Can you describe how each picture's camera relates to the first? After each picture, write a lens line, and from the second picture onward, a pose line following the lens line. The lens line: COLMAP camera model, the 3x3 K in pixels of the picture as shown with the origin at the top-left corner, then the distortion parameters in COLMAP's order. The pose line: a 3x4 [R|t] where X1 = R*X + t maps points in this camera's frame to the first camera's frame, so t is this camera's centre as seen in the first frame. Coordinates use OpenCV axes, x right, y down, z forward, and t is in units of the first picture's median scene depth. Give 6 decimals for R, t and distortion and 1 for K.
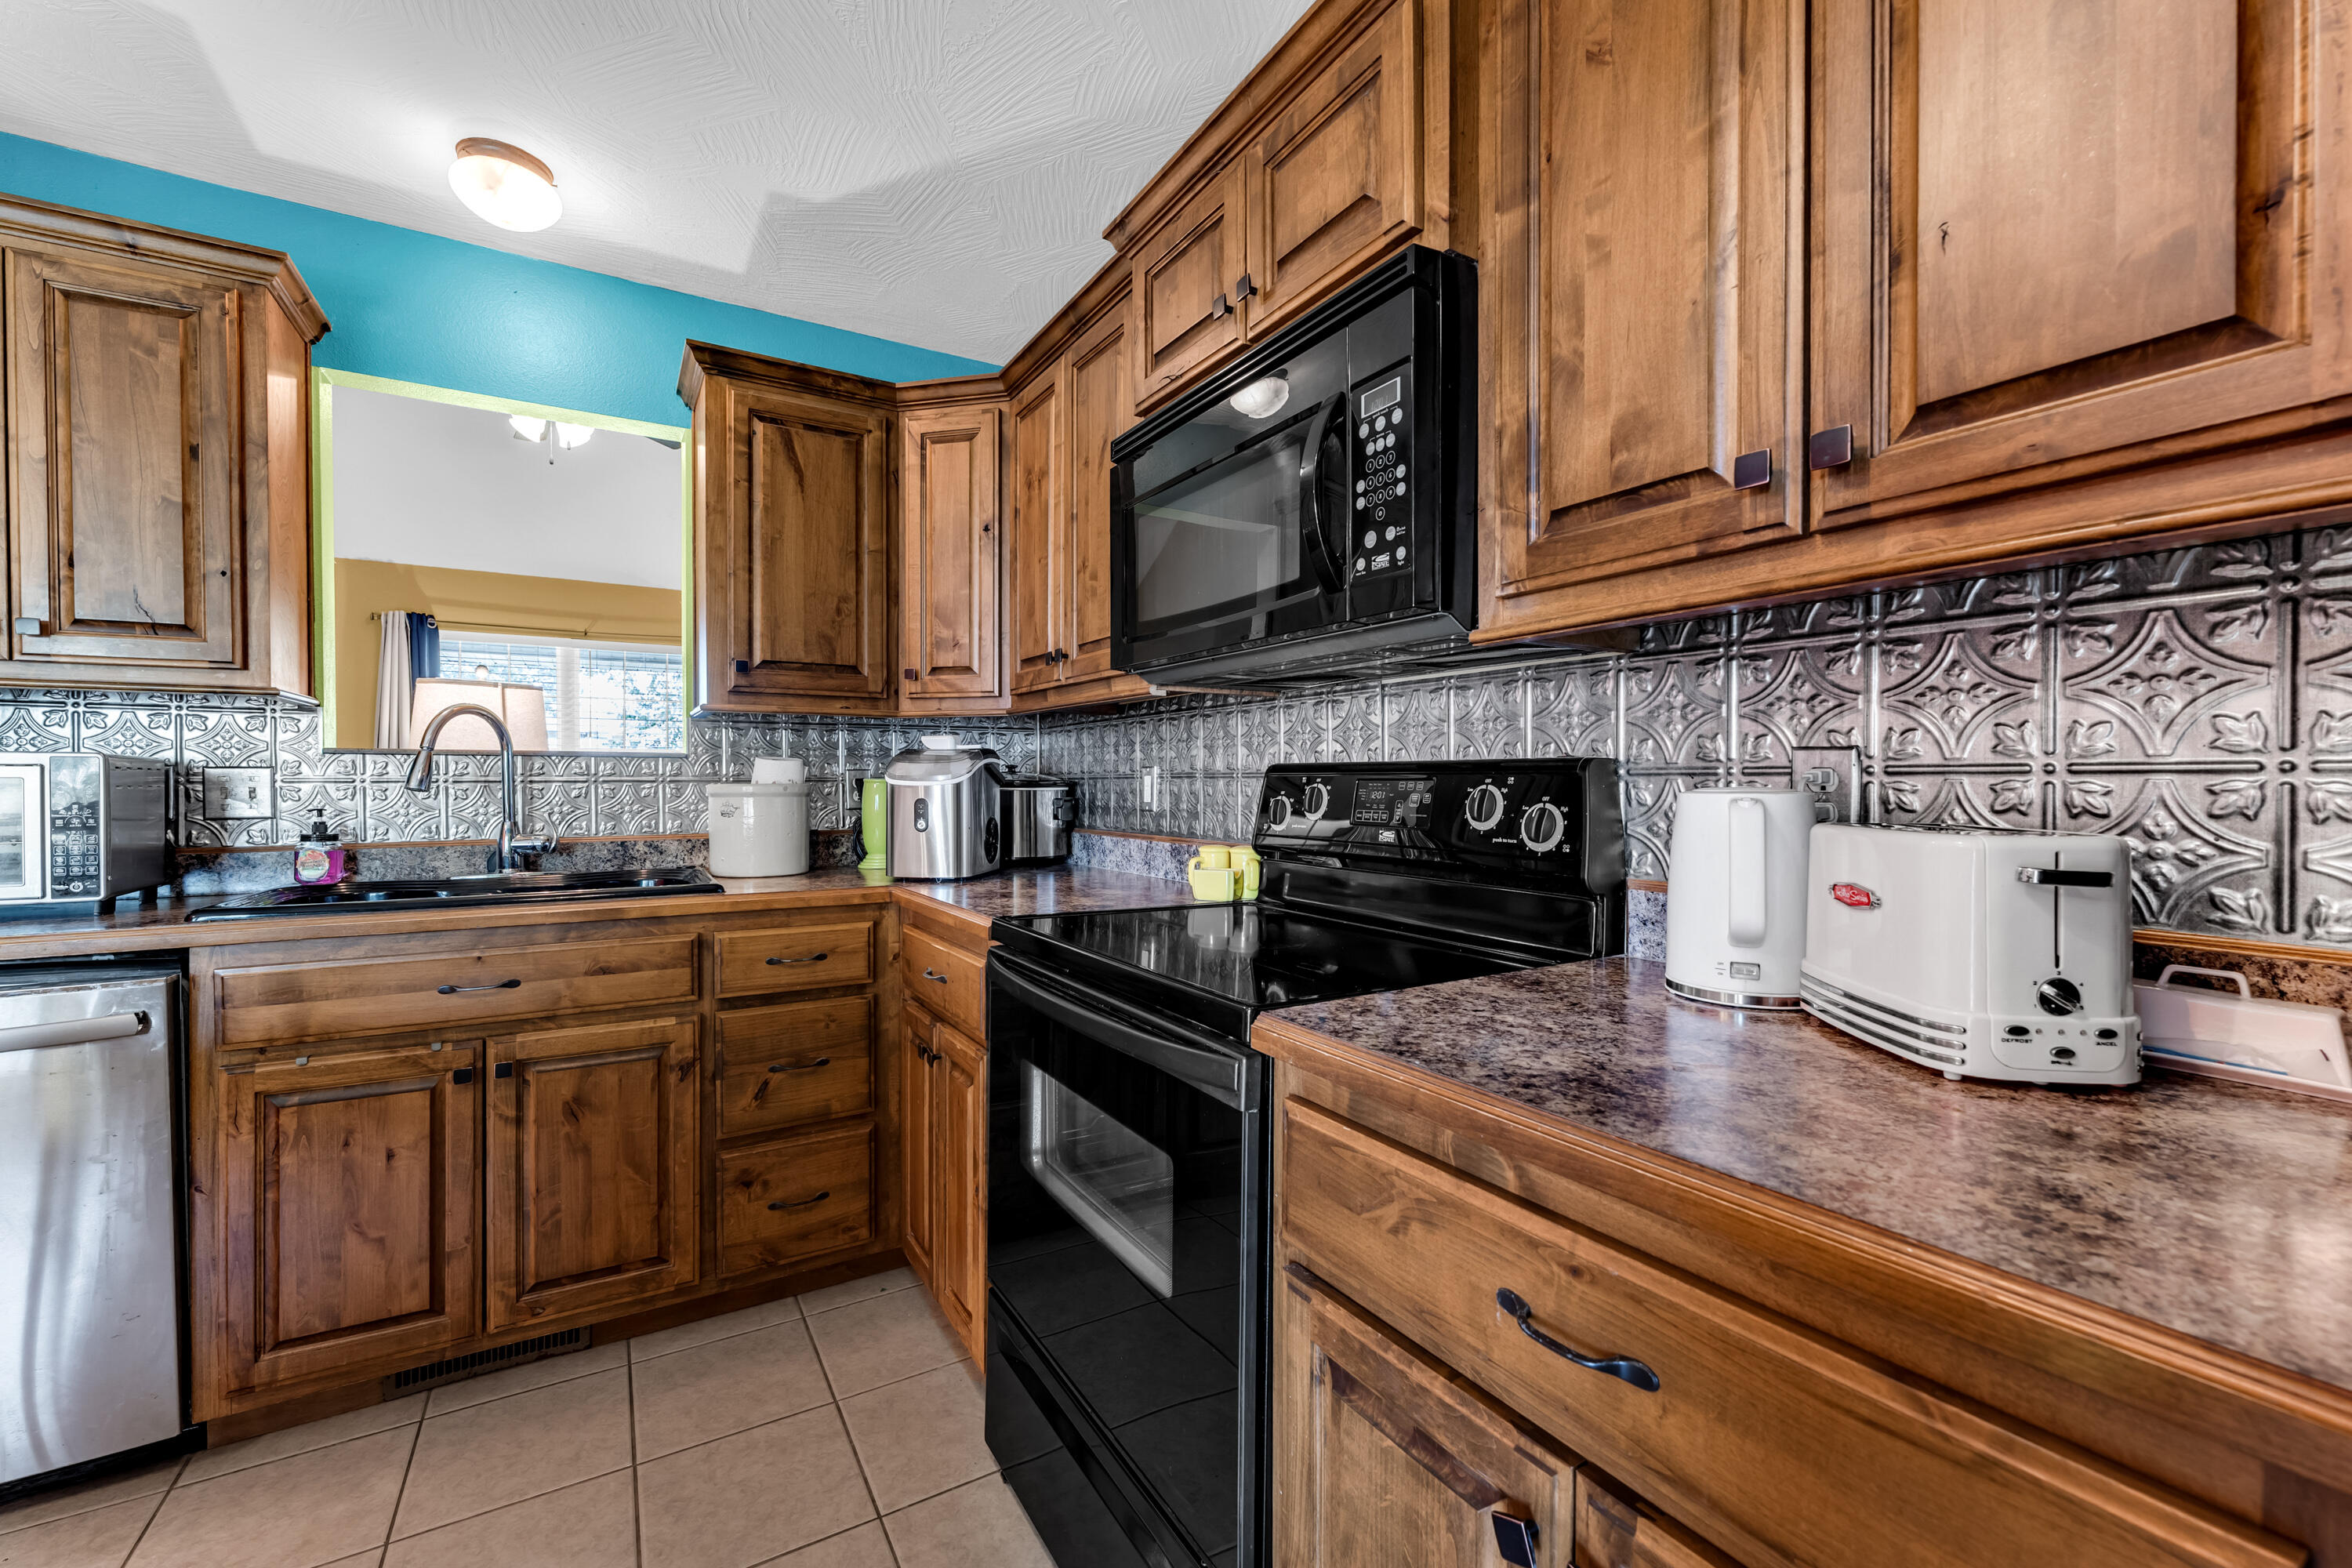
lens RADIAL K [[946.7, 0, 1159.7], [0, 946.7, 787.6], [0, 0, 1]] dist [-0.001120, -0.000330]
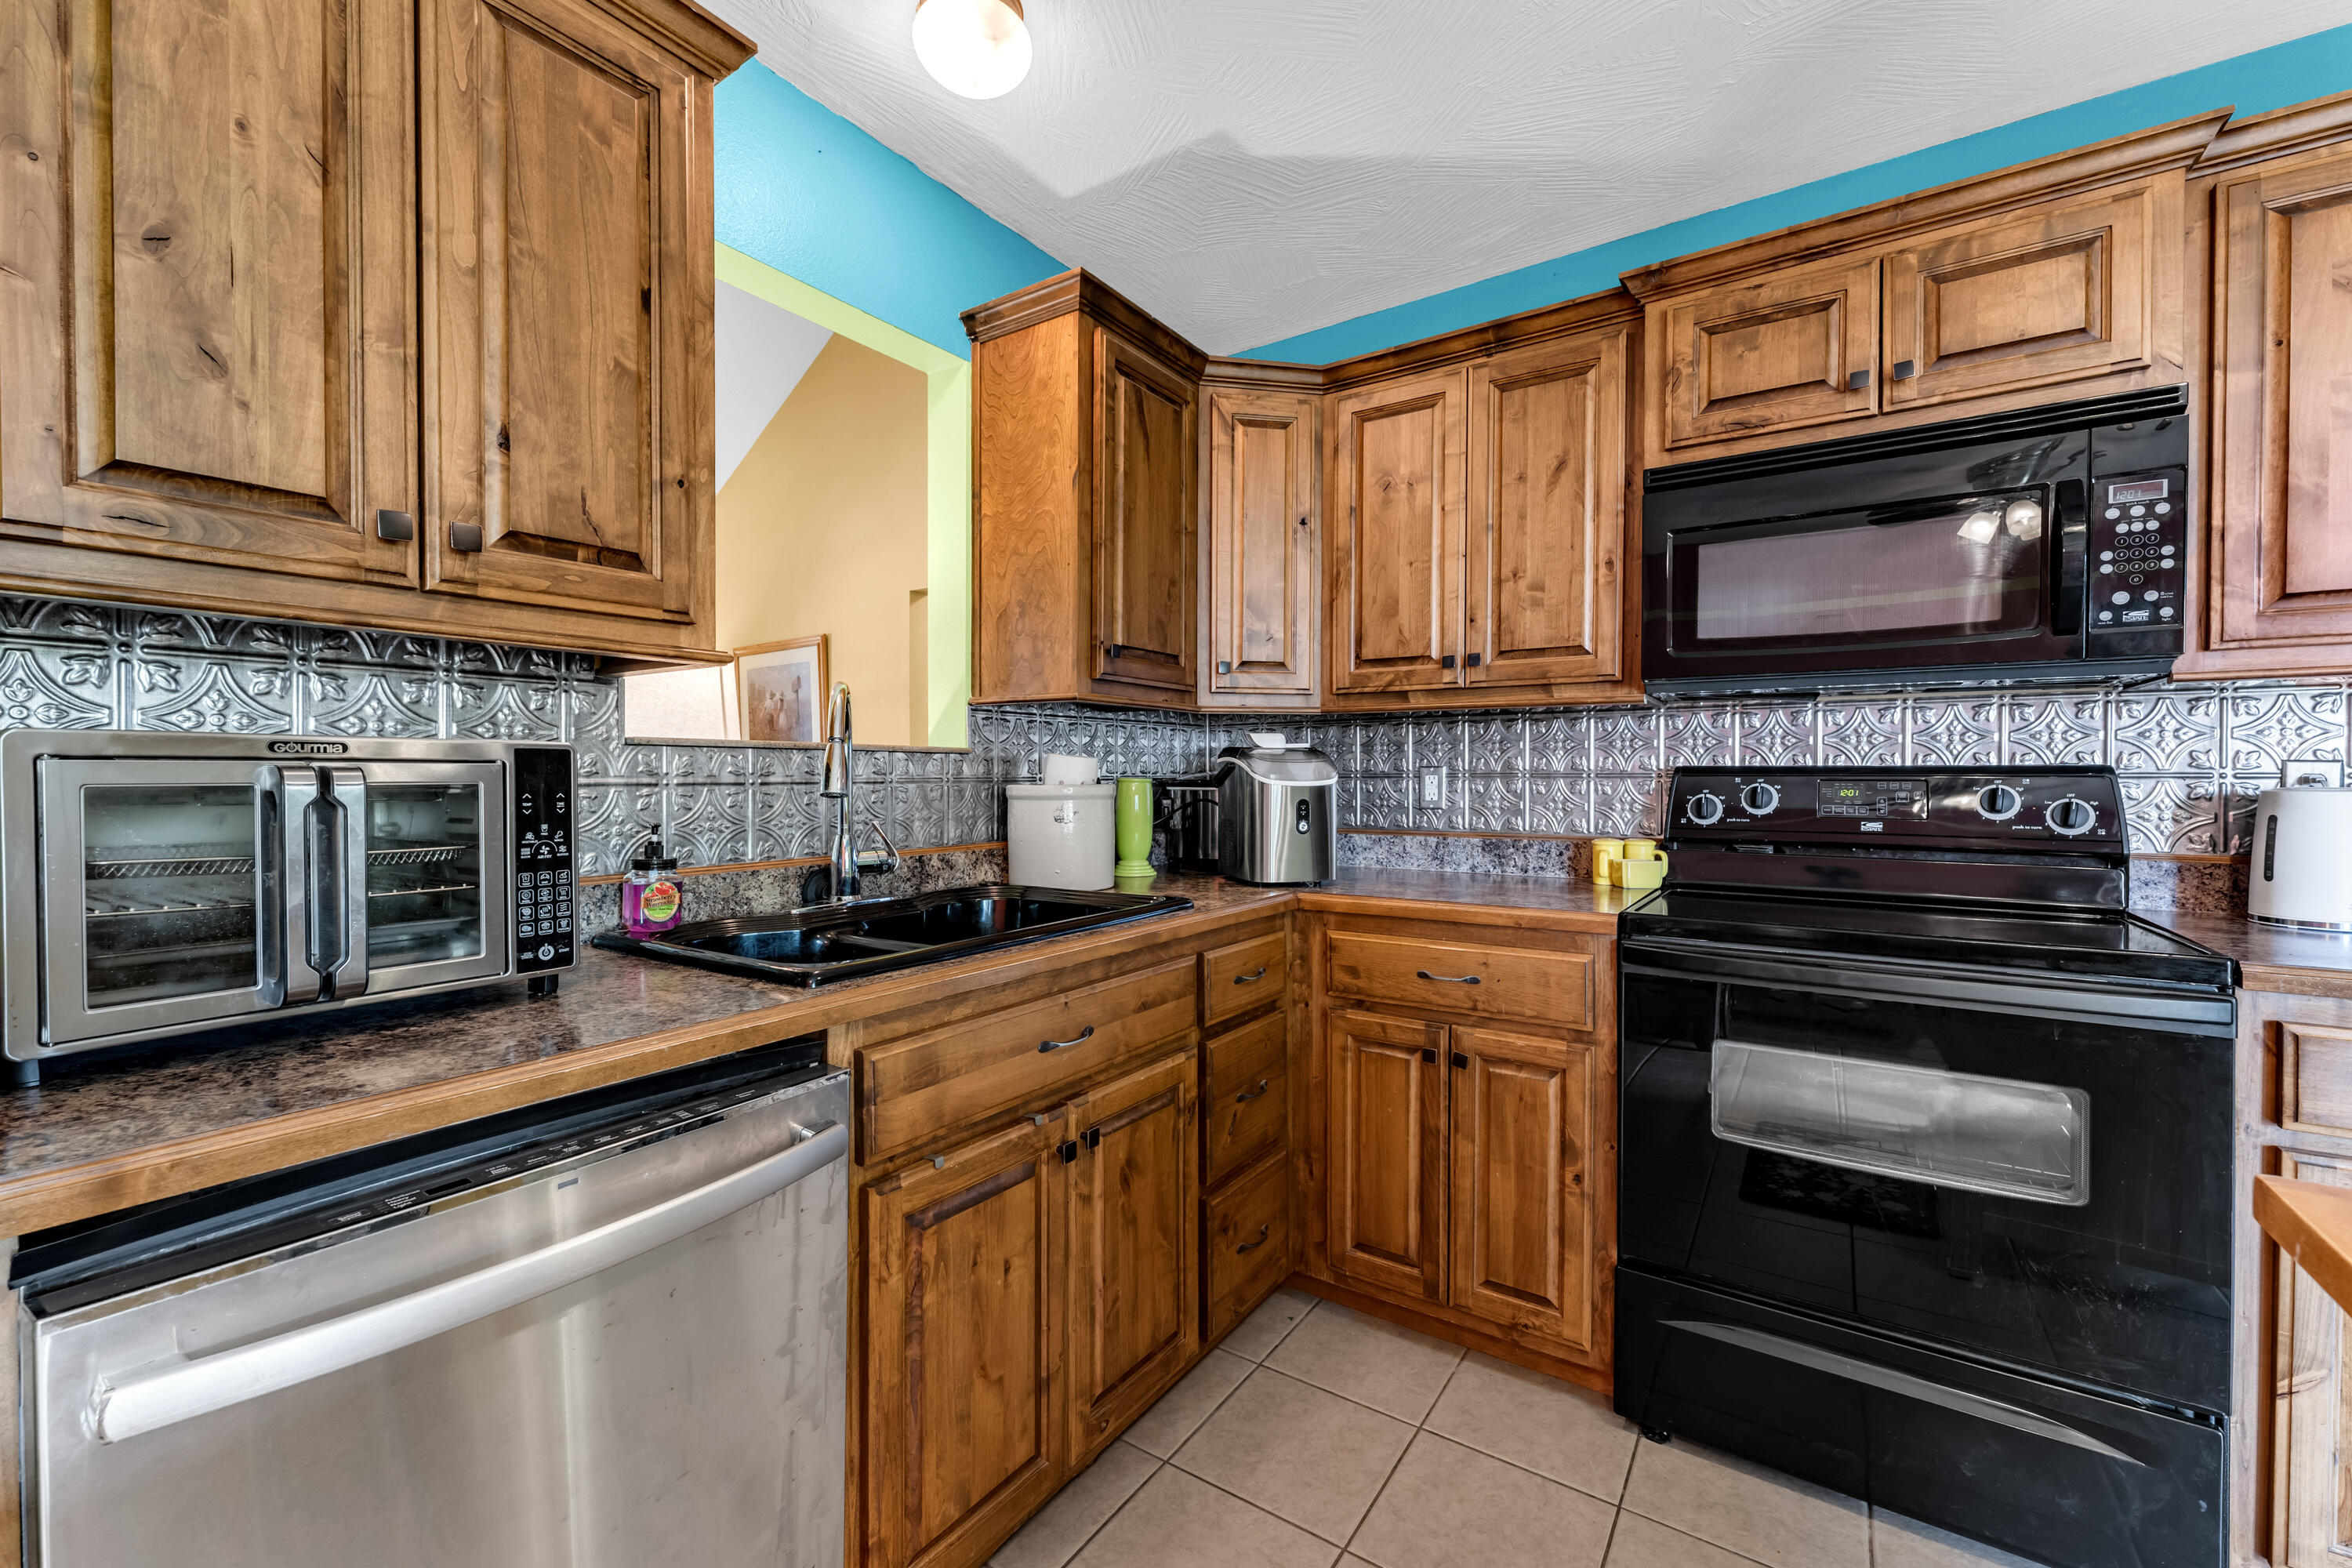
lens RADIAL K [[946.7, 0, 1162.1], [0, 946.7, 781.9], [0, 0, 1]] dist [-0.001120, -0.000330]
pose [[0.910540, -0.003151, 0.413409, -0.961879], [0.003381, 0.999994, 0.000174, -0.008435], [-0.413407, 0.001239, 0.910545, 0.228519]]
